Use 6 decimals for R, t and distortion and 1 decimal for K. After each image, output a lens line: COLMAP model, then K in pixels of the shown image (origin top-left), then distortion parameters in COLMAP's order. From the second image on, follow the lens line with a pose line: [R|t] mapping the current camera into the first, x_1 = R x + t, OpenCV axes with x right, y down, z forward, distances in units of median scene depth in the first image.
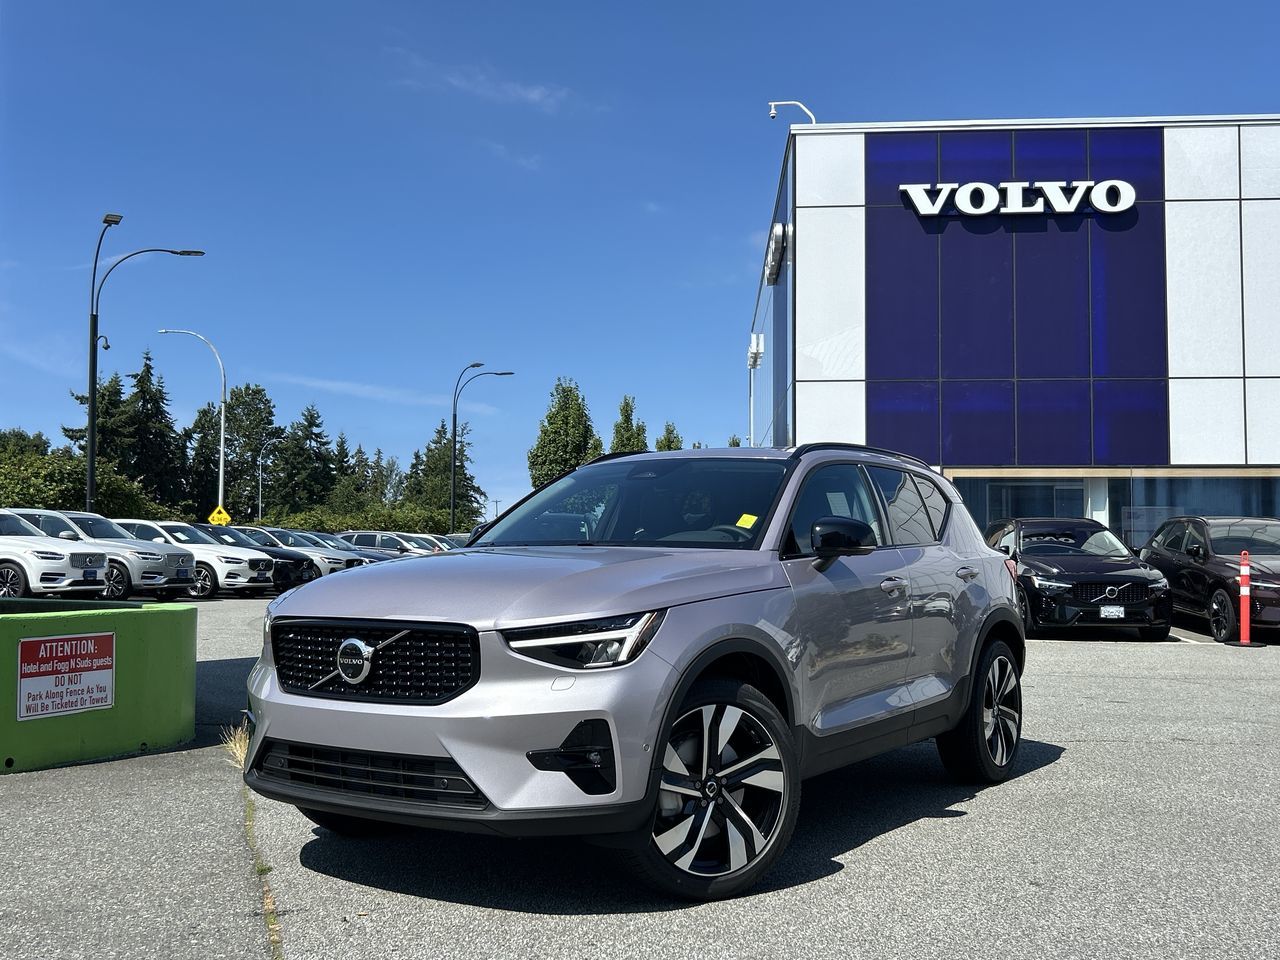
lens RADIAL K [[1276.2, 0, 640.6], [0, 1276.2, 478.4], [0, 0, 1]] dist [0.068235, 0.000000]
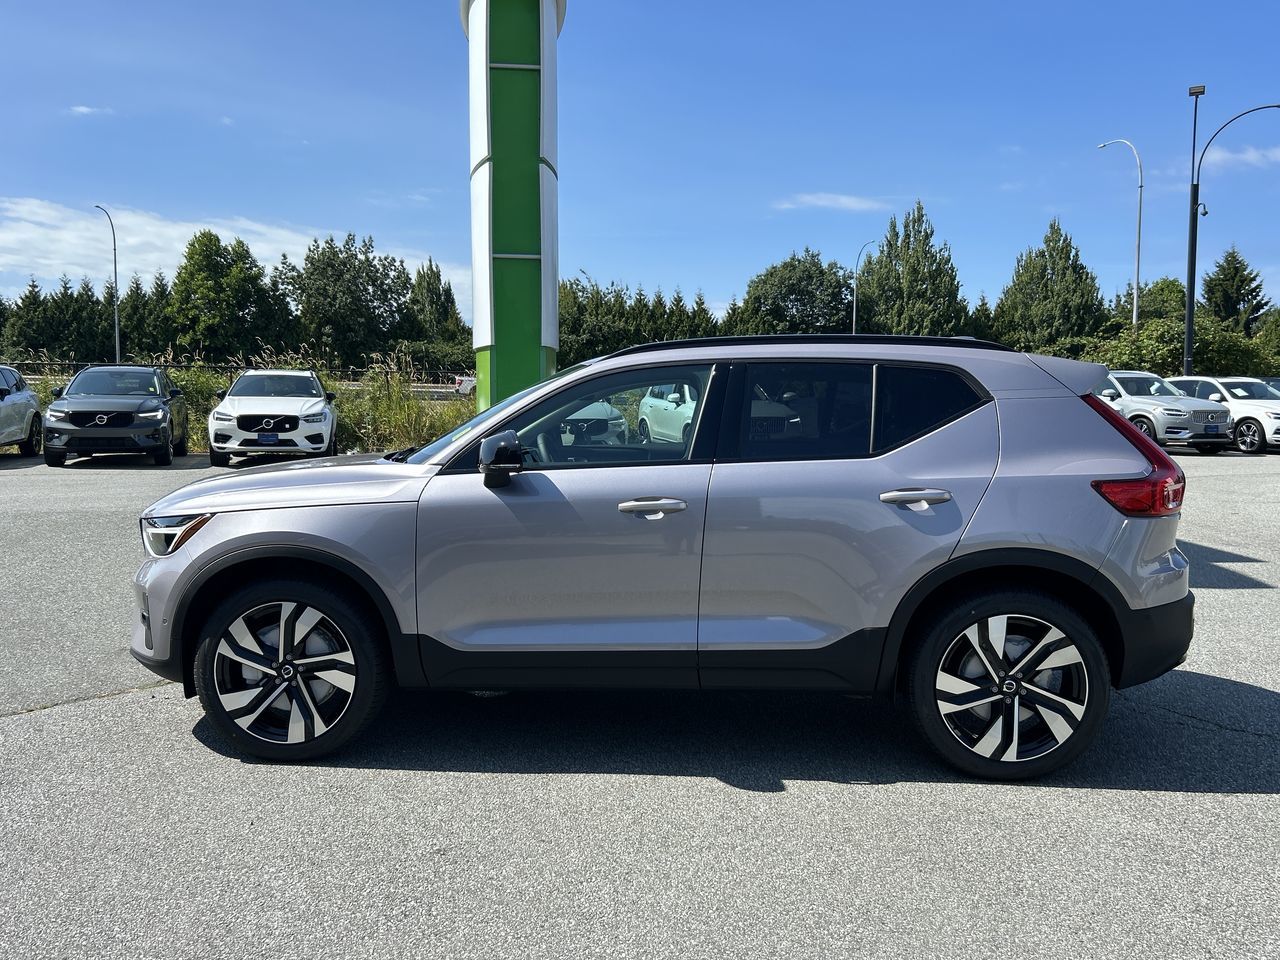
lens RADIAL K [[1099.9, 0, 627.7], [0, 1099.9, 482.0], [0, 0, 1]] dist [0.061550, -0.081057]
pose [[0.505519, 0.064836, -0.860376, 0.212681], [0.051432, 0.993135, 0.105059, -0.003133], [0.861281, -0.097360, 0.498714, 0.157473]]
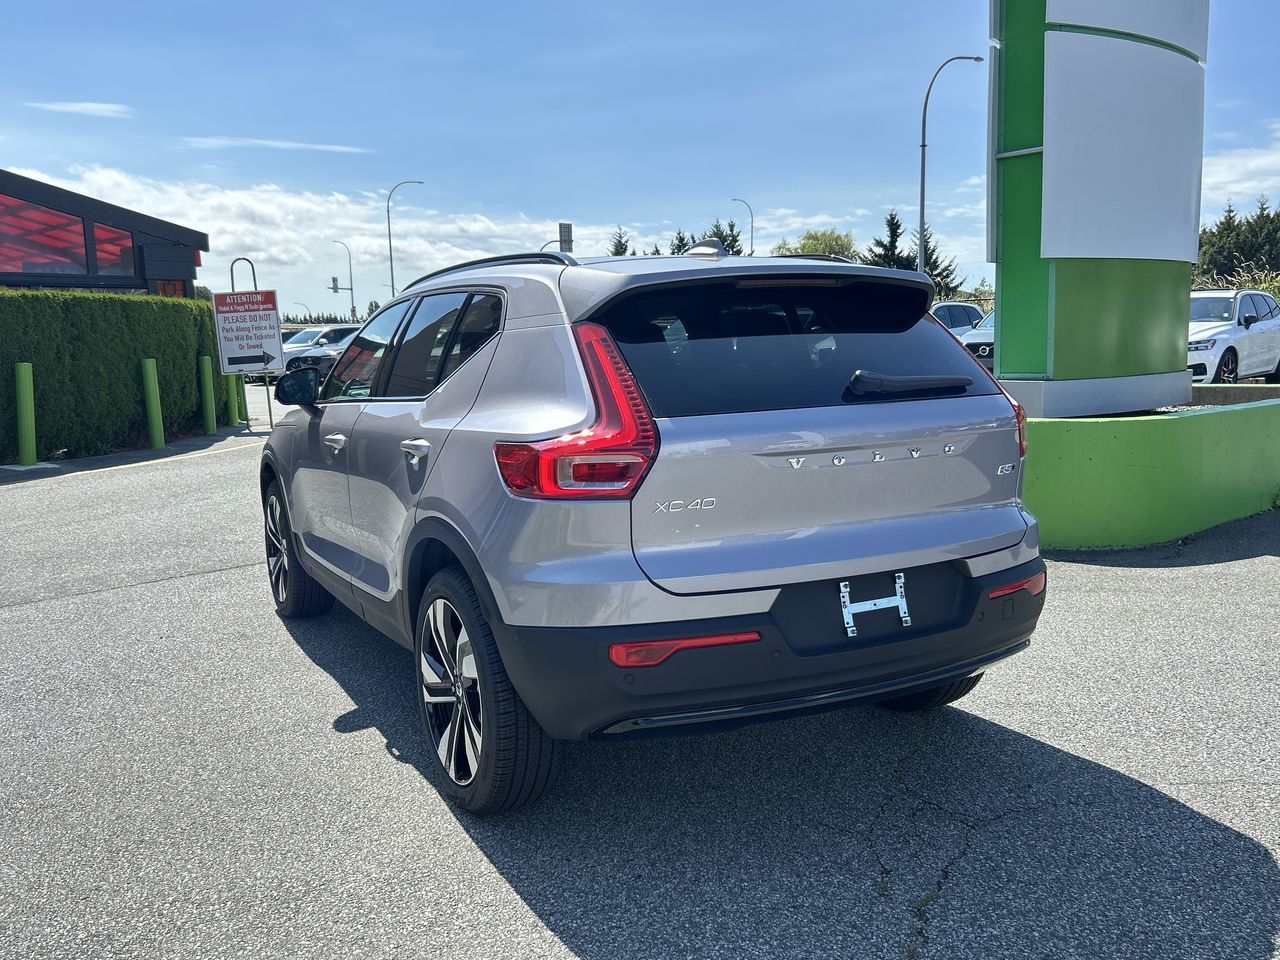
lens RADIAL K [[1099.9, 0, 627.8], [0, 1099.9, 480.8], [0, 0, 1]] dist [0.061550, -0.081057]
pose [[-0.475707, 0.121084, -0.871230, 0.202751], [0.080191, 0.992325, 0.094128, 0.014045], [0.875941, -0.025087, -0.481766, 0.401181]]
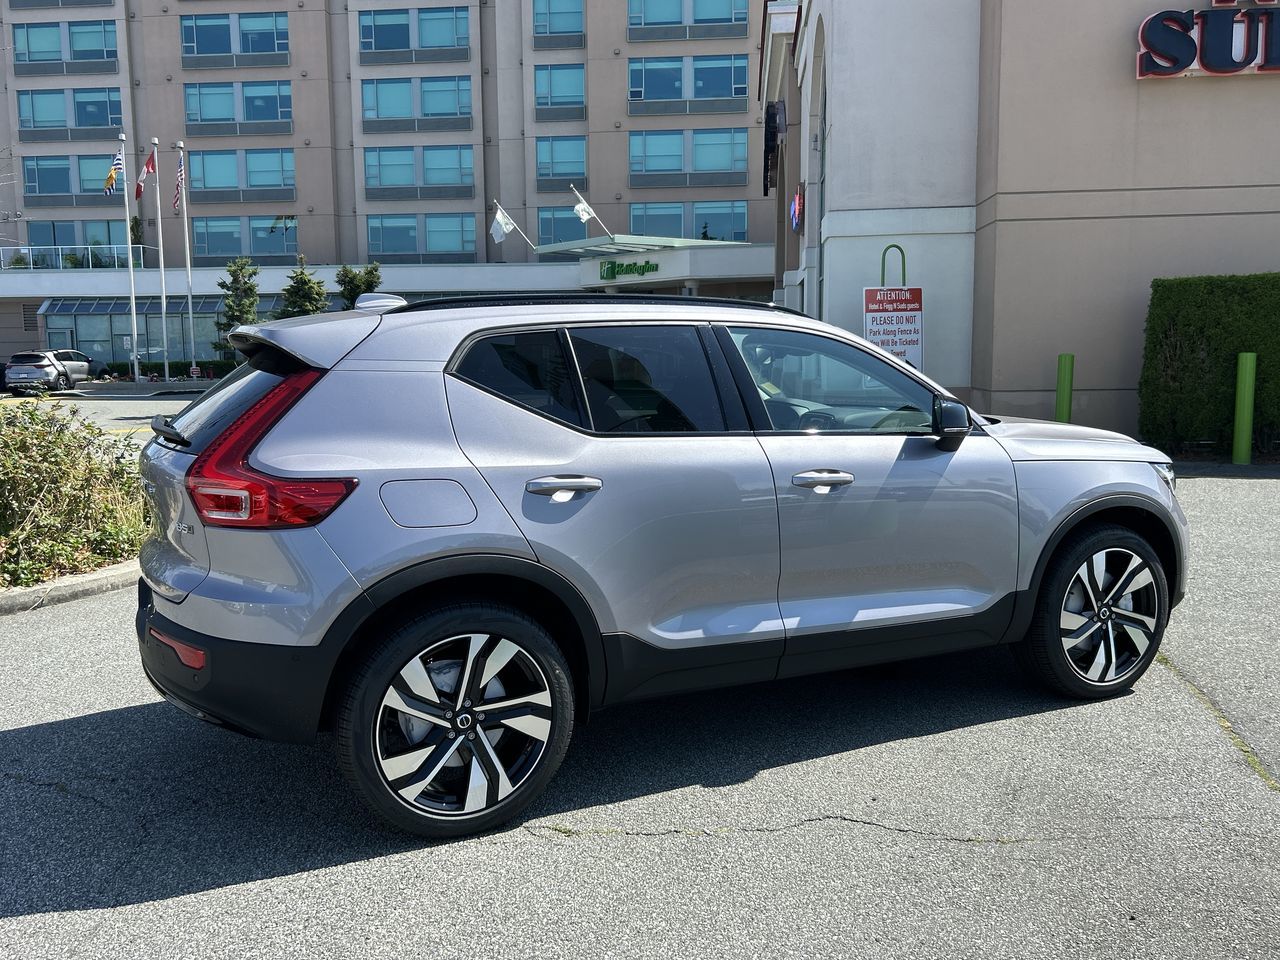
lens RADIAL K [[1099.9, 0, 635.8], [0, 1099.9, 477.3], [0, 0, 1]] dist [0.061550, -0.081057]
pose [[-0.860747, -0.053287, 0.506236, -0.084663], [-0.020710, 0.997348, 0.069770, 0.011759], [-0.508611, 0.049570, -0.859568, 0.473388]]
